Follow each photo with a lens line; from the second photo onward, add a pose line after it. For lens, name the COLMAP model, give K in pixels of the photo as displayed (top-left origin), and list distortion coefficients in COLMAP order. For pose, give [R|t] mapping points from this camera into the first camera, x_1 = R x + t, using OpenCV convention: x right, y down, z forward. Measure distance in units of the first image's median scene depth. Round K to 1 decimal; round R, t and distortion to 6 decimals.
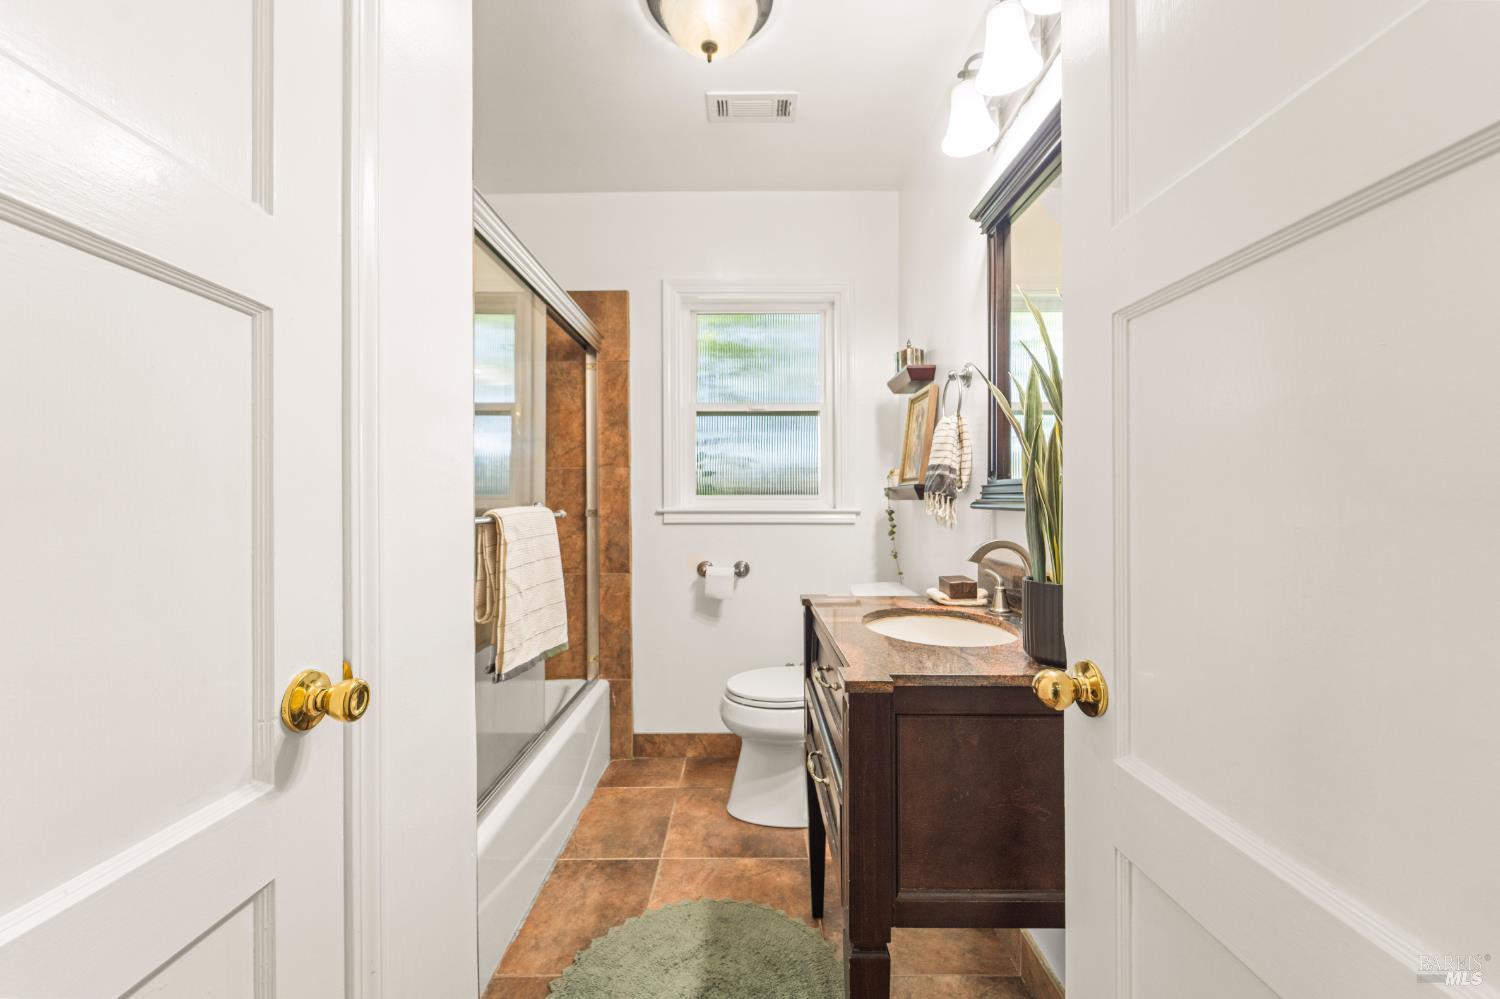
lens RADIAL K [[601.9, 0, 747.9], [0, 601.9, 499.6], [0, 0, 1]] dist [0.002623, -0.002169]
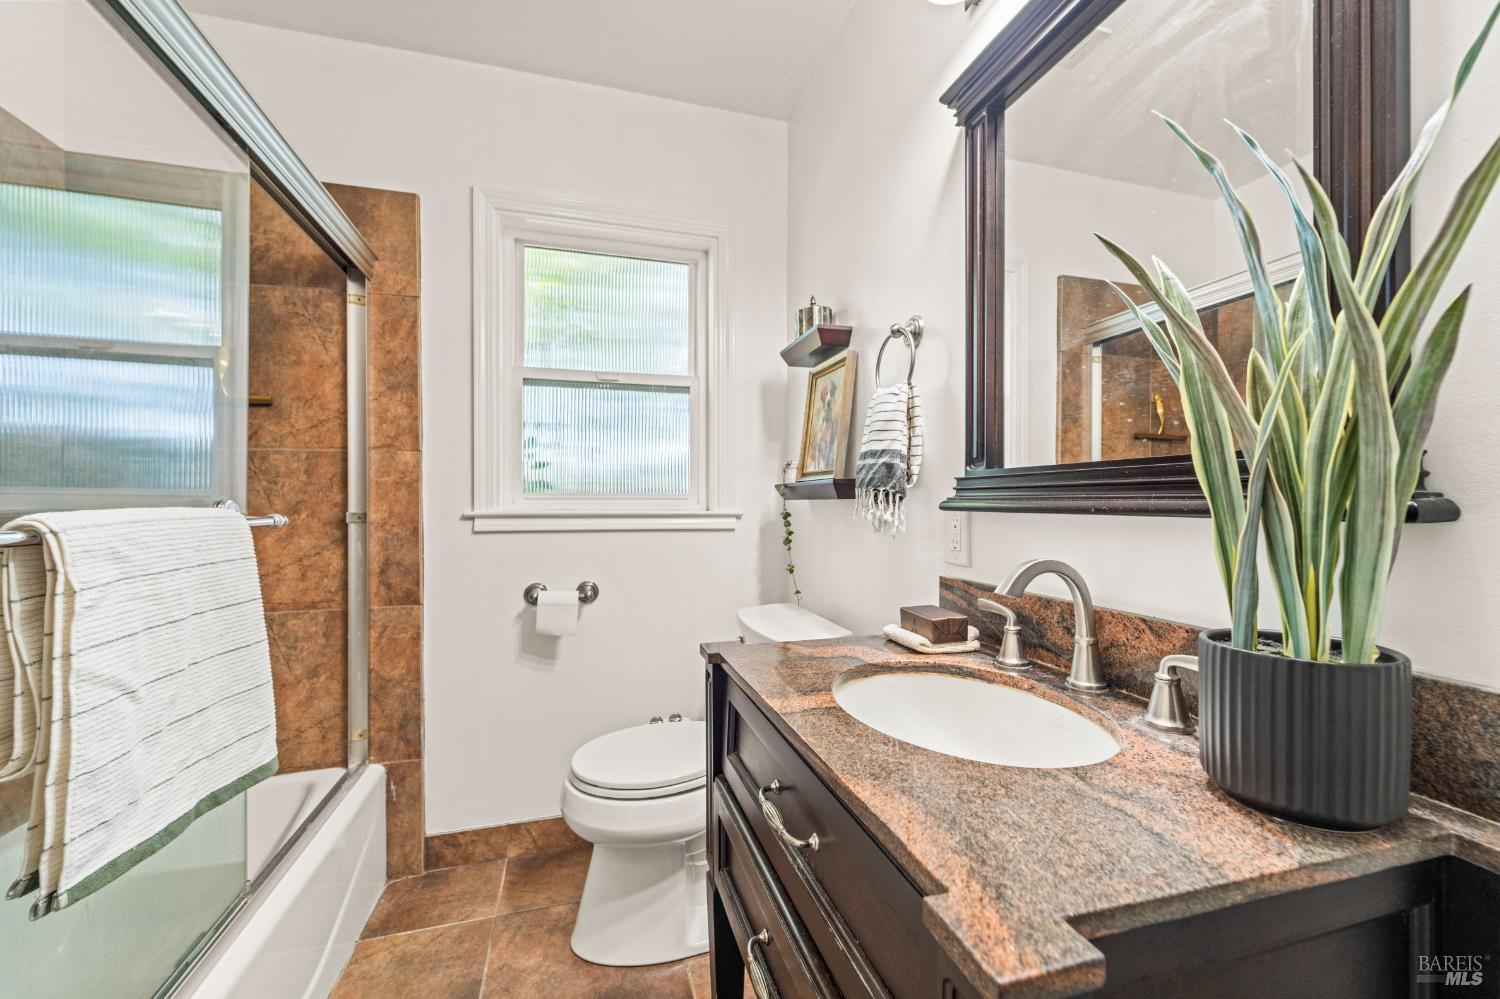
lens RADIAL K [[601.9, 0, 749.9], [0, 601.9, 502.0], [0, 0, 1]] dist [0.002623, -0.002169]
pose [[0.959491, 0.002732, 0.281725, -0.030772], [-0.002629, 0.999996, -0.000745, 0.004170], [-0.281726, -0.000026, 0.959495, 0.251745]]
